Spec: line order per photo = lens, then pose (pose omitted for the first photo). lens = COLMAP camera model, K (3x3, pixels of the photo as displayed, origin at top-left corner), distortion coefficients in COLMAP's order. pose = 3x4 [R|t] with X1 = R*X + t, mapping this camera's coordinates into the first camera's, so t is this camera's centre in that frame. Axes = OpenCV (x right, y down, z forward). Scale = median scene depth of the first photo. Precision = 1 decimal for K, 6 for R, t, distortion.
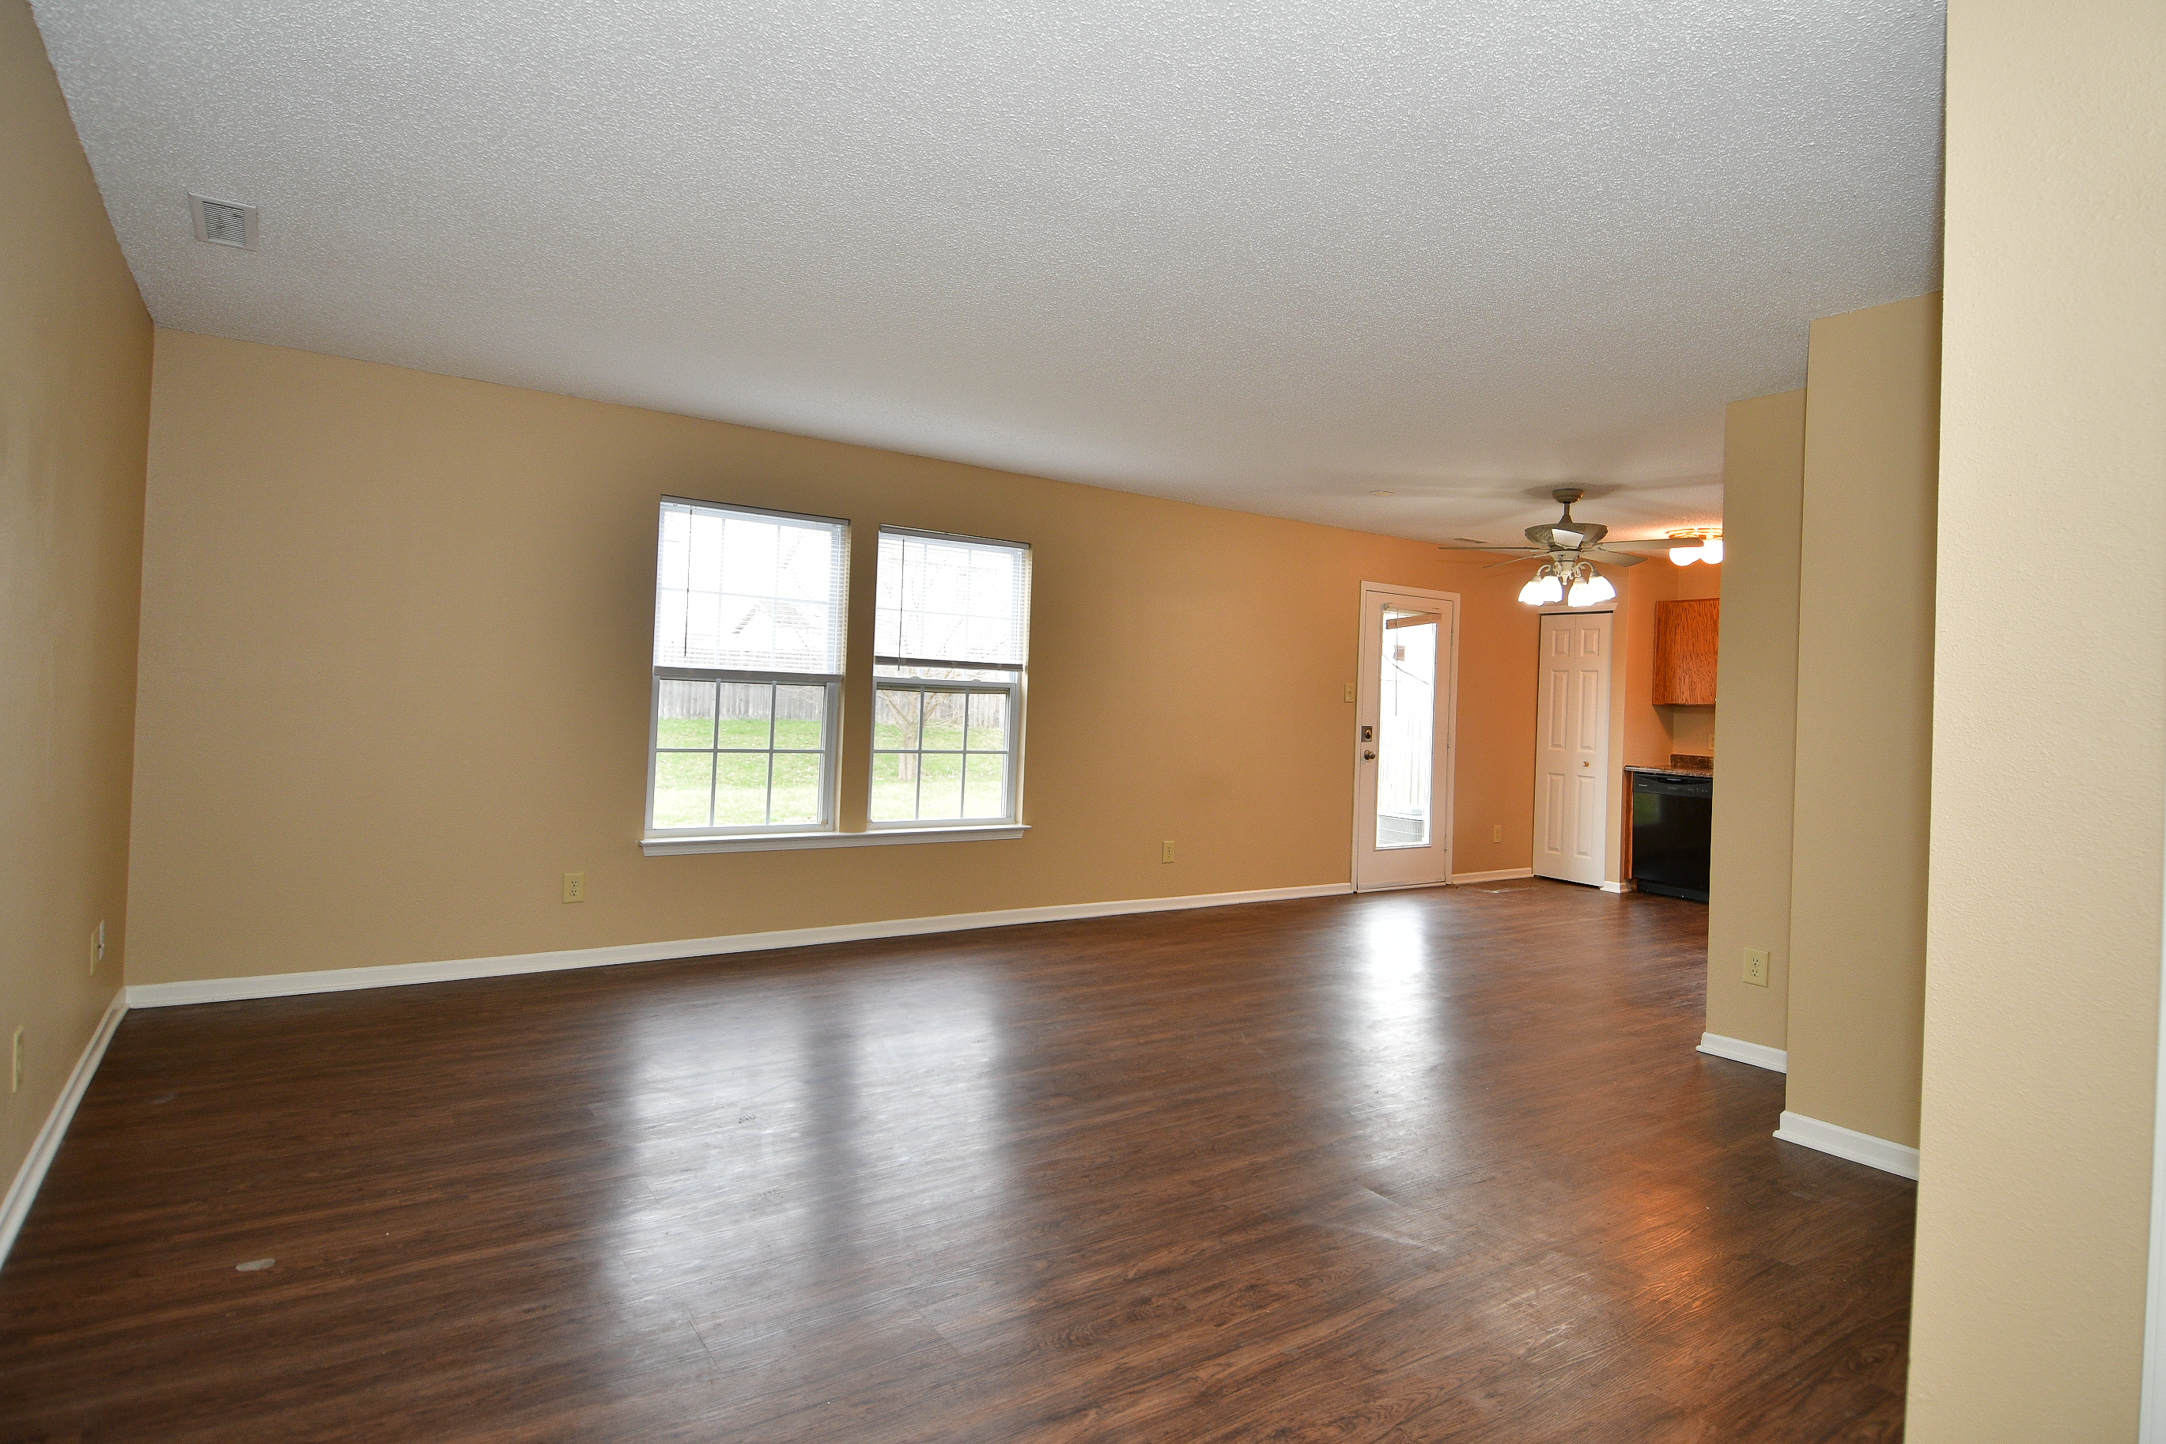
lens RADIAL K [[1132.5, 0, 1101.2], [0, 1132.5, 713.1], [0, 0, 1]] dist [0.018915, -0.022507]
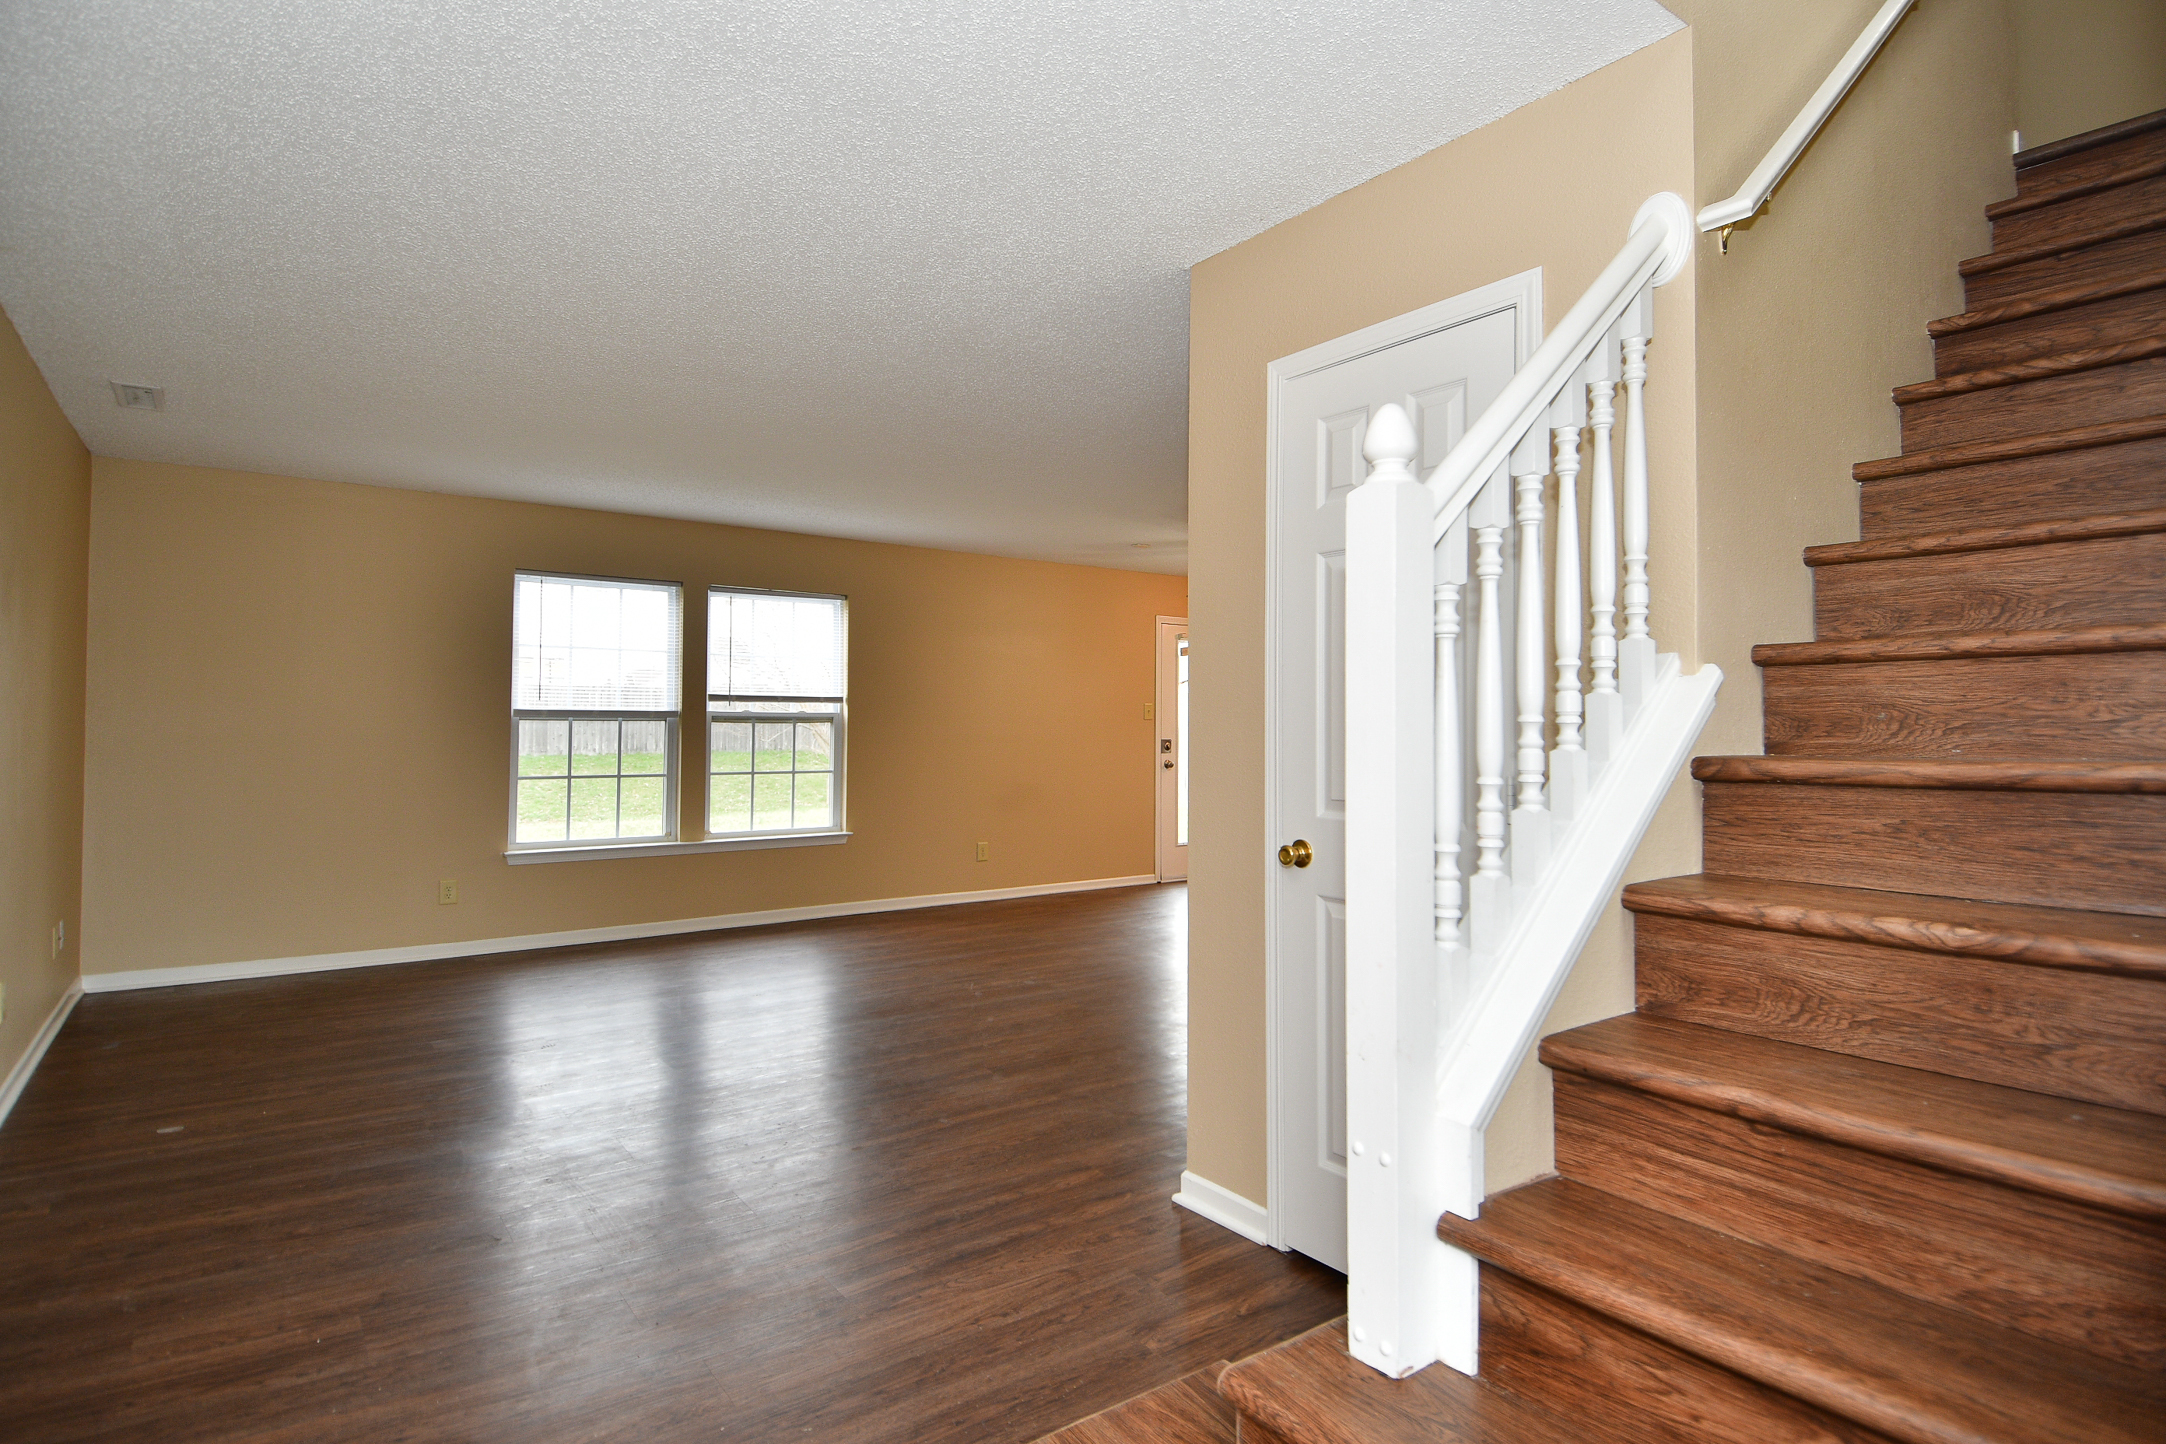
lens RADIAL K [[1132.5, 0, 1099.1], [0, 1132.5, 722.7], [0, 0, 1]] dist [0.018915, -0.022507]
pose [[0.999241, -0.032772, 0.021072, 0.183482], [0.033012, 0.999393, -0.011150, 0.006629], [-0.020693, 0.011838, 0.999716, -0.206600]]
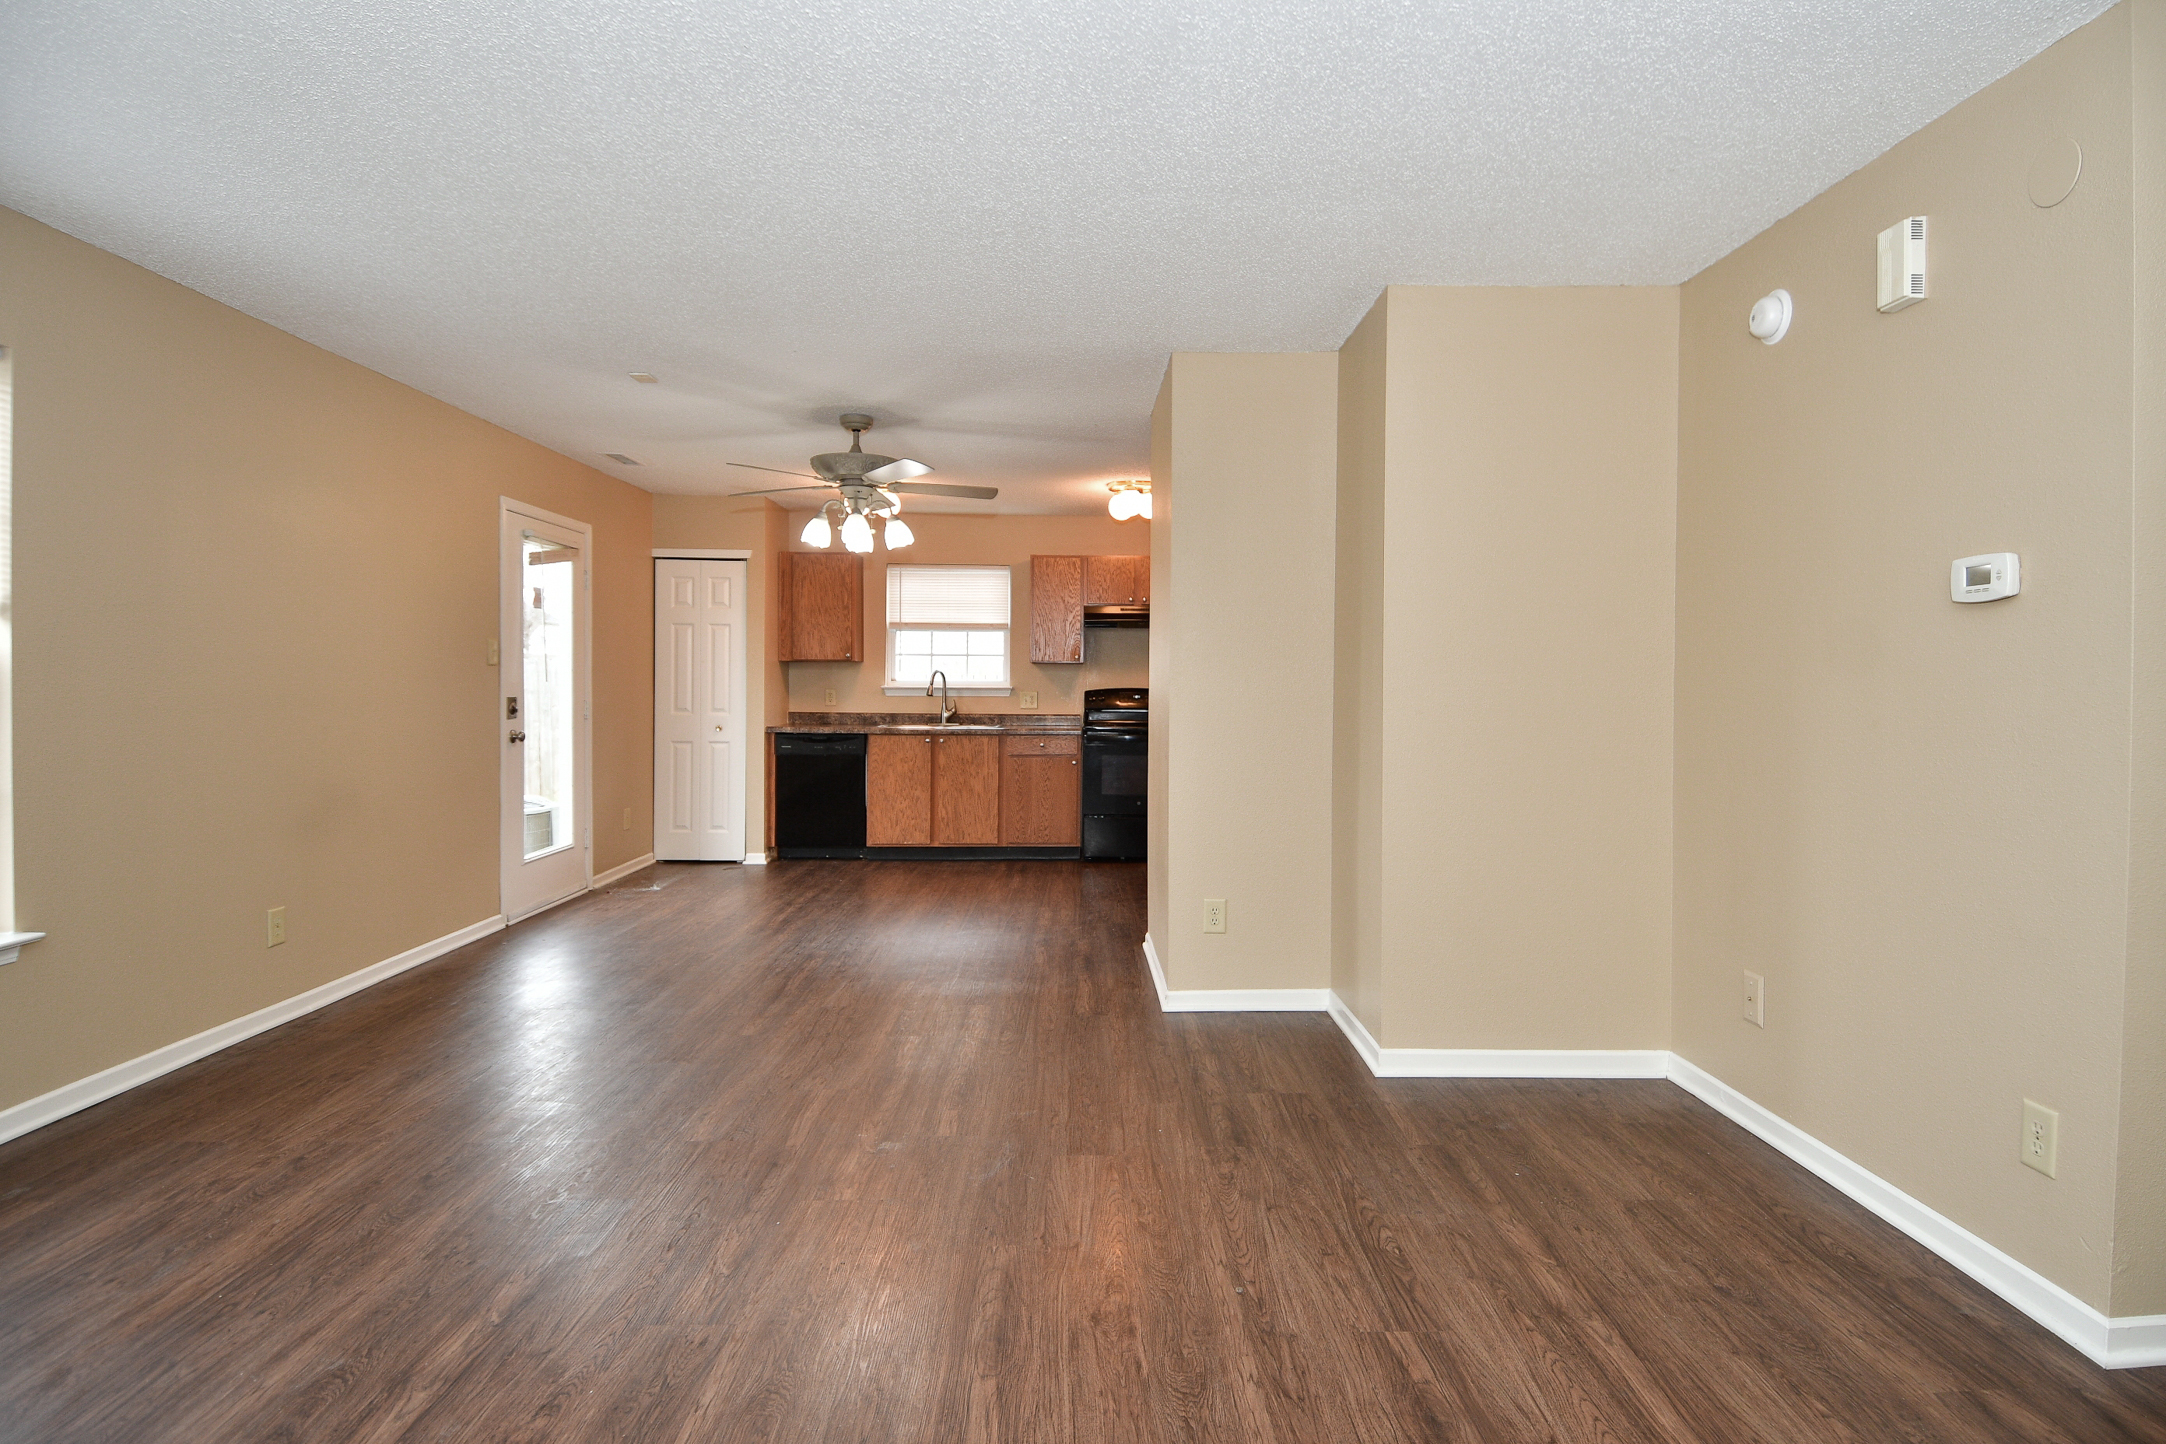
lens RADIAL K [[1132.5, 0, 1086.8], [0, 1132.5, 706.7], [0, 0, 1]] dist [0.018915, -0.022507]
pose [[0.551848, -0.052216, 0.832309, -0.224754], [0.023241, 0.998613, 0.047240, -0.010799], [-0.833621, -0.006725, 0.552296, 0.371744]]
